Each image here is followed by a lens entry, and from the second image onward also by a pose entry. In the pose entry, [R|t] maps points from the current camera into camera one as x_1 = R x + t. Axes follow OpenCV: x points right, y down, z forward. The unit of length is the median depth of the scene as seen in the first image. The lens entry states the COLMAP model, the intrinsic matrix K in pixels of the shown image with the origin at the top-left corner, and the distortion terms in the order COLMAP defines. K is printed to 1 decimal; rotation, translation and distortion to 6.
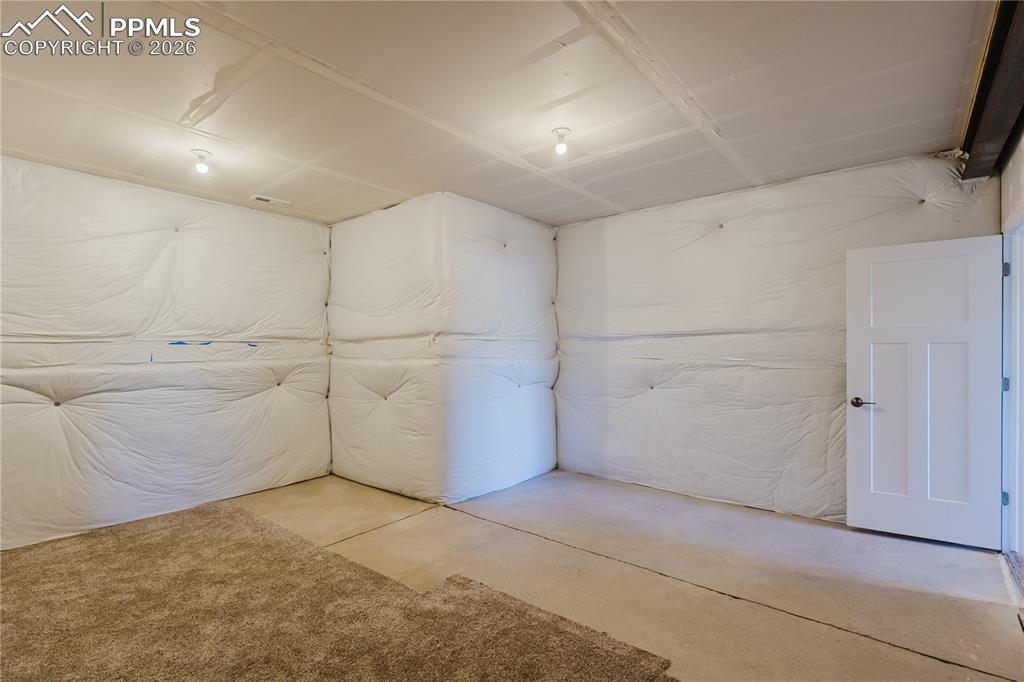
lens RADIAL K [[479.5, 0, 516.7], [0, 479.5, 347.8], [0, 0, 1]] dist [0.000477, 0.000087]
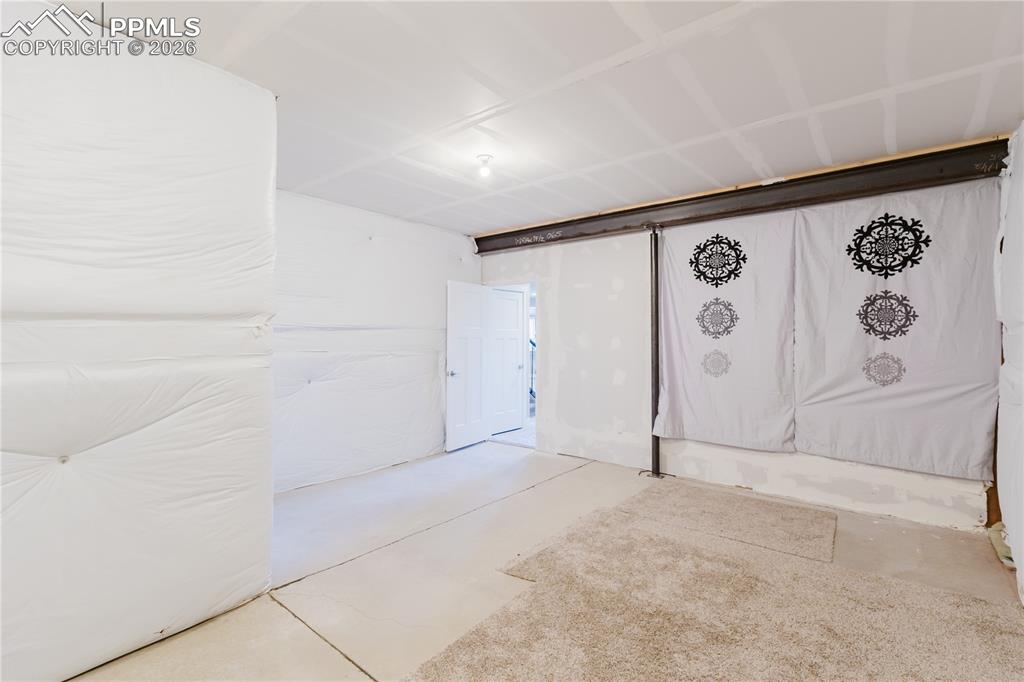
lens RADIAL K [[468.4, 0, 512.0], [0, 468.4, 341.0], [0, 0, 1]] dist [0.000606, 0.000143]
pose [[0.008882, 0.002774, 0.999957, -0.758020], [0.009257, 0.999953, -0.002856, 0.007333], [-0.999918, 0.009282, 0.008856, 0.669223]]
